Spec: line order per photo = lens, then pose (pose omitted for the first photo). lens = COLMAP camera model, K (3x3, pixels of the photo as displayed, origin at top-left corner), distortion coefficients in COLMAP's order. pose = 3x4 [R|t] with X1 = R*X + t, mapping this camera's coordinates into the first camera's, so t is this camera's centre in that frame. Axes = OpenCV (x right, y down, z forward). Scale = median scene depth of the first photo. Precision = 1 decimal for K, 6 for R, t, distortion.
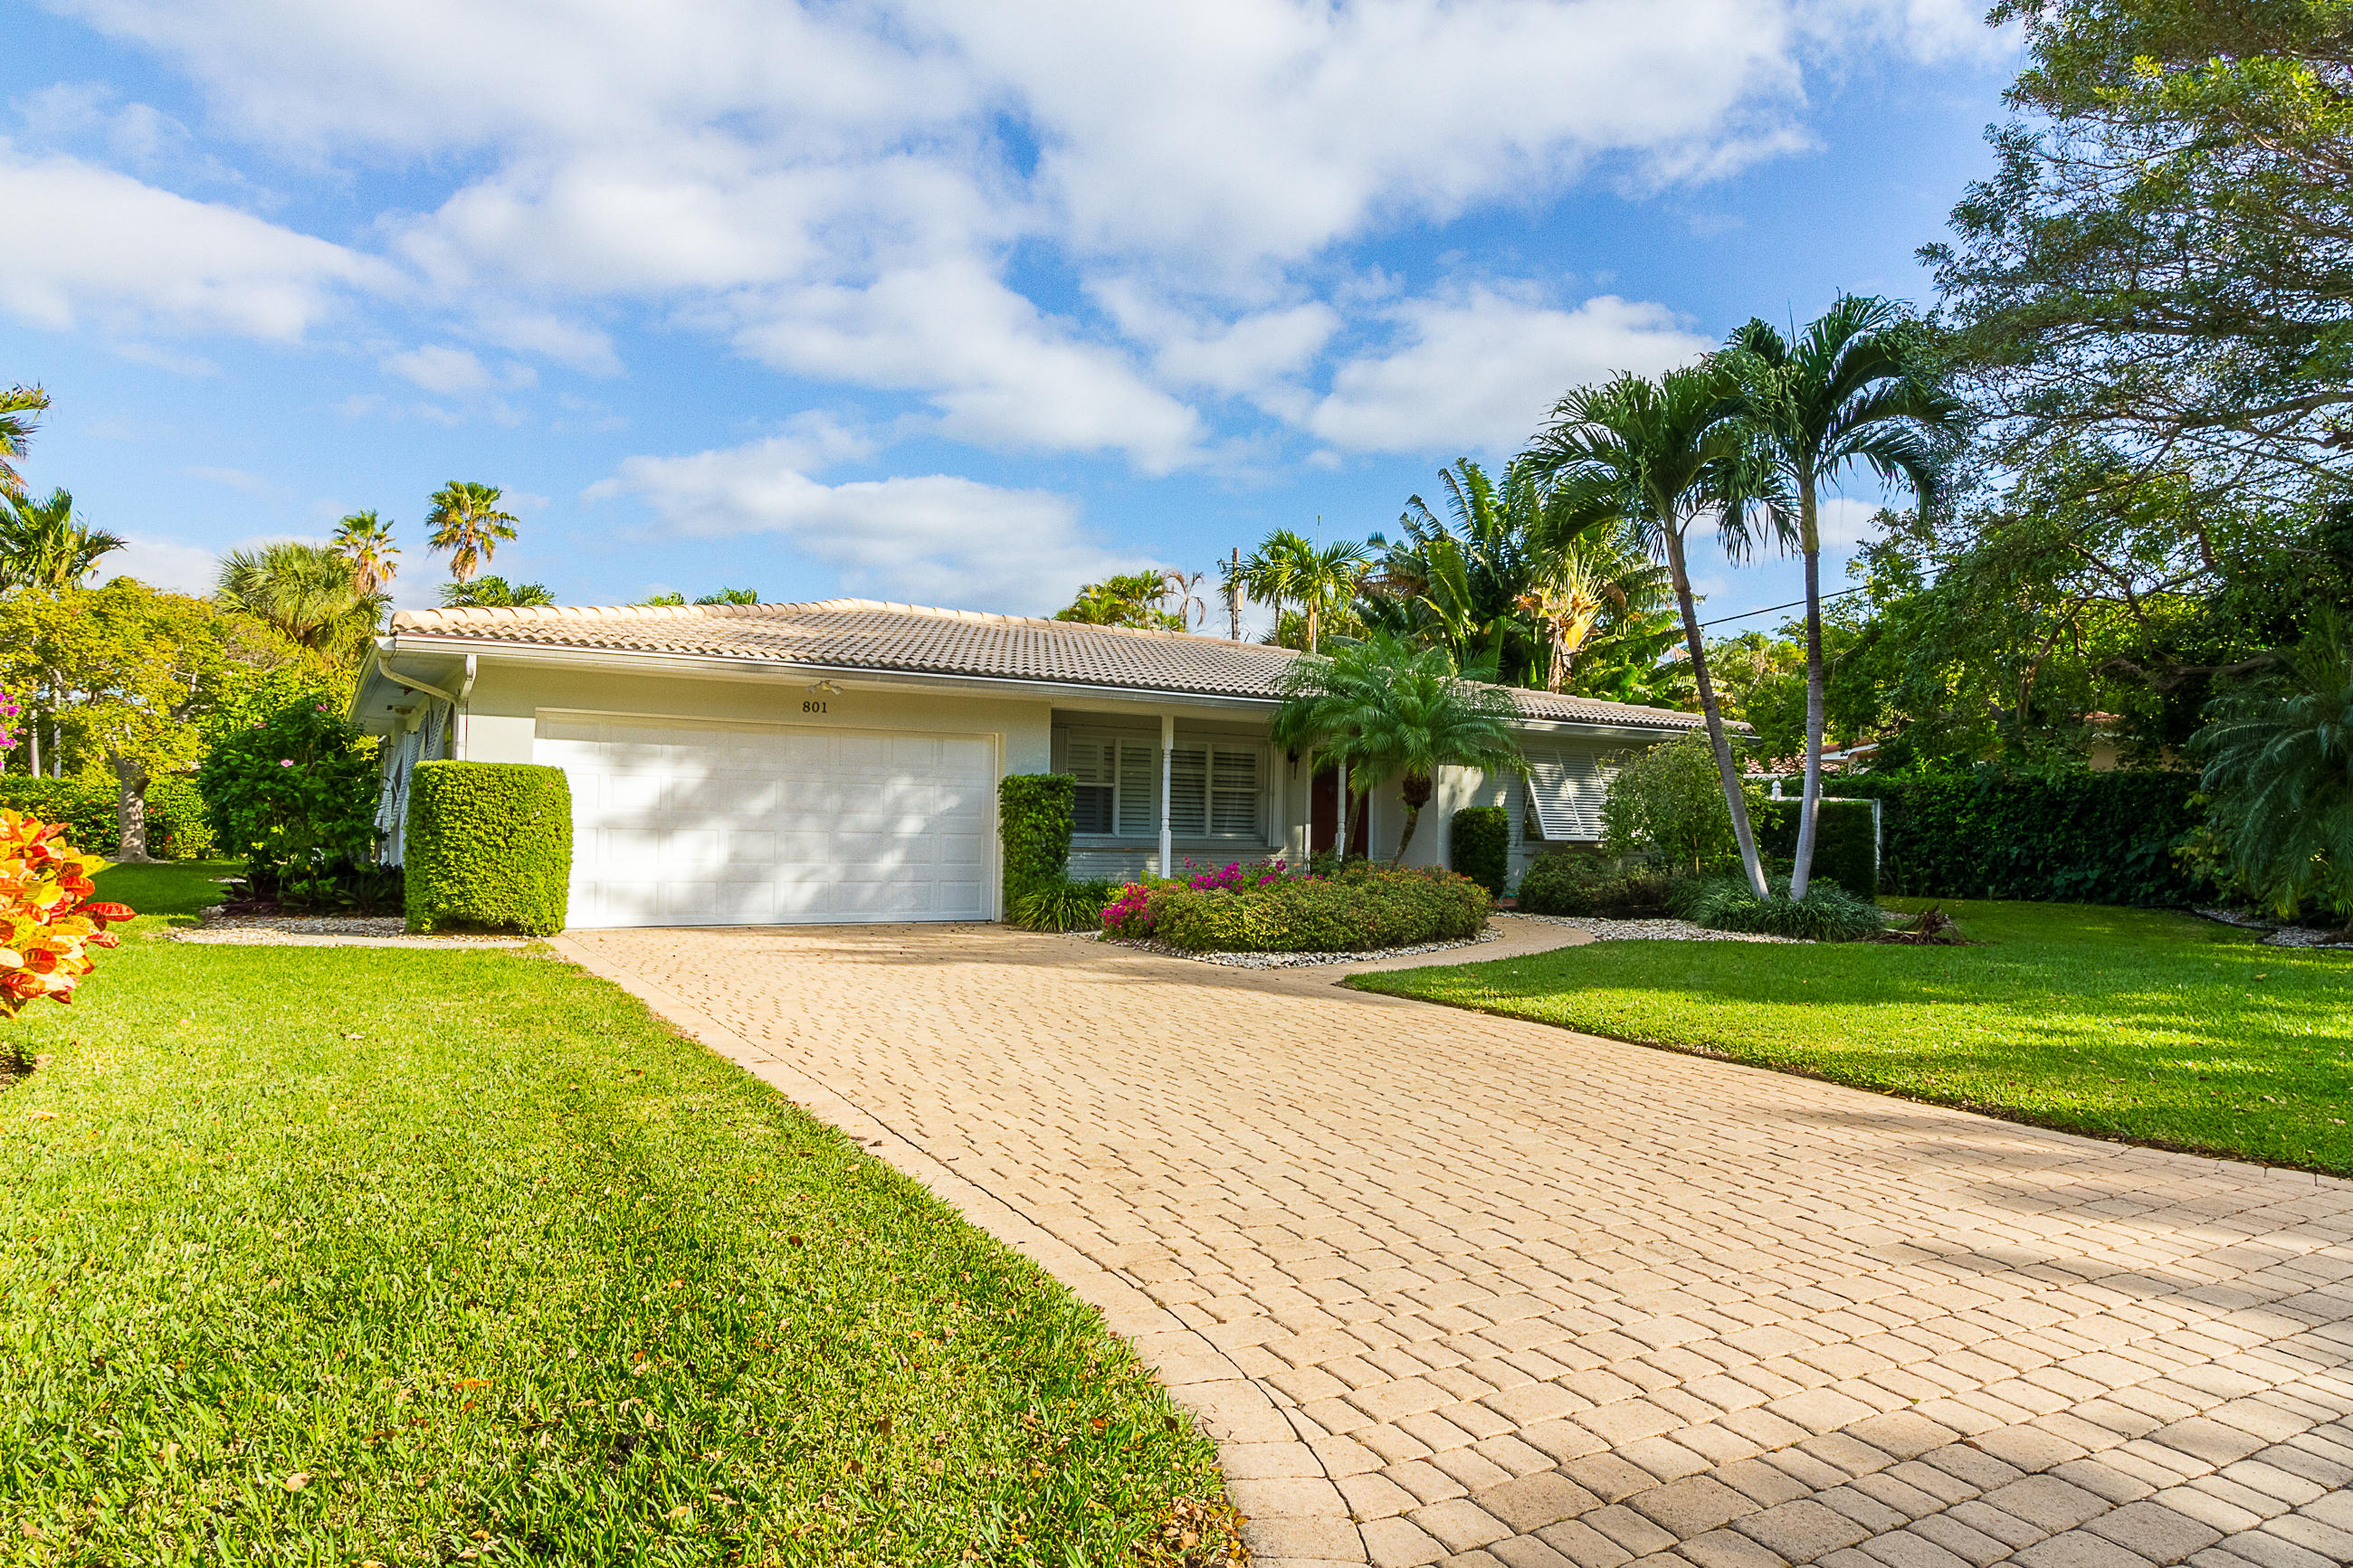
lens RADIAL K [[1559.7, 0, 1176.5], [0, 1559.7, 784.0], [0, 0, 1]] dist [0.000336, -0.000100]
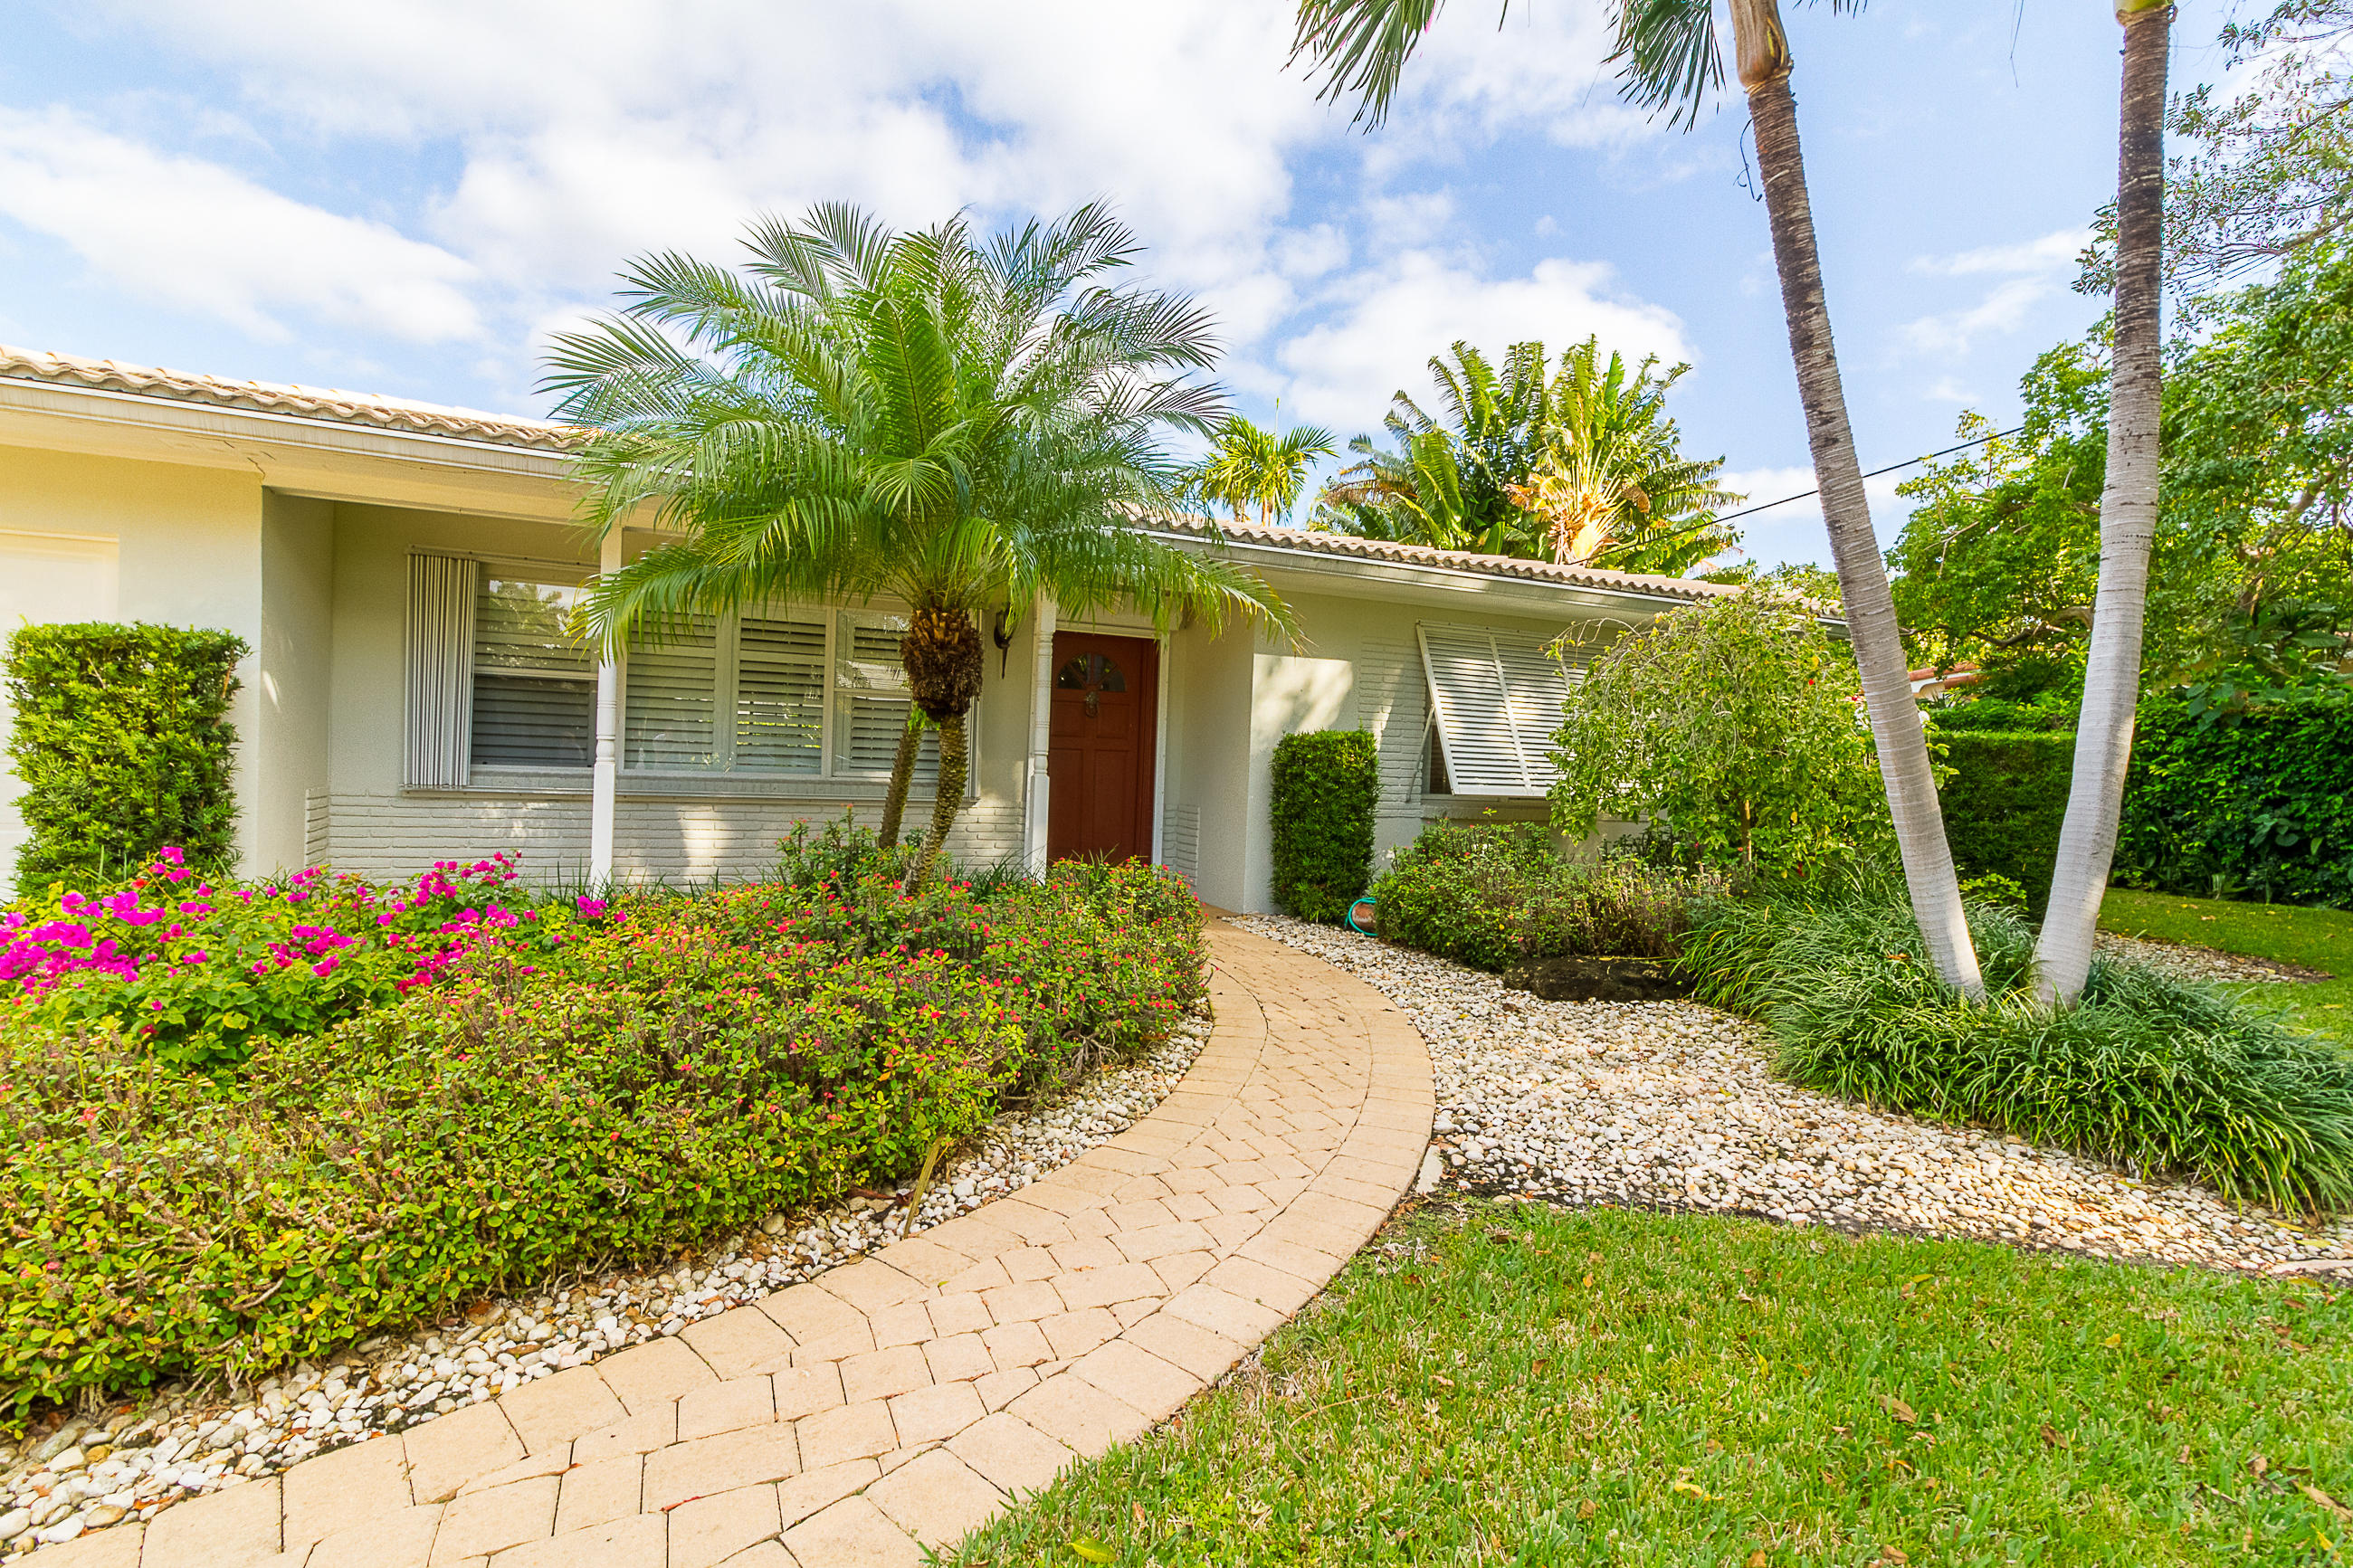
lens RADIAL K [[1127.9, 0, 1176.5], [0, 1127.9, 784.0], [0, 0, 1]] dist [-0.002443, -0.000172]
pose [[0.992295, 0.021171, -0.122077, 0.142416], [-0.014987, 0.998568, 0.051353, 0.010100], [0.122989, -0.049128, 0.991191, 0.451934]]
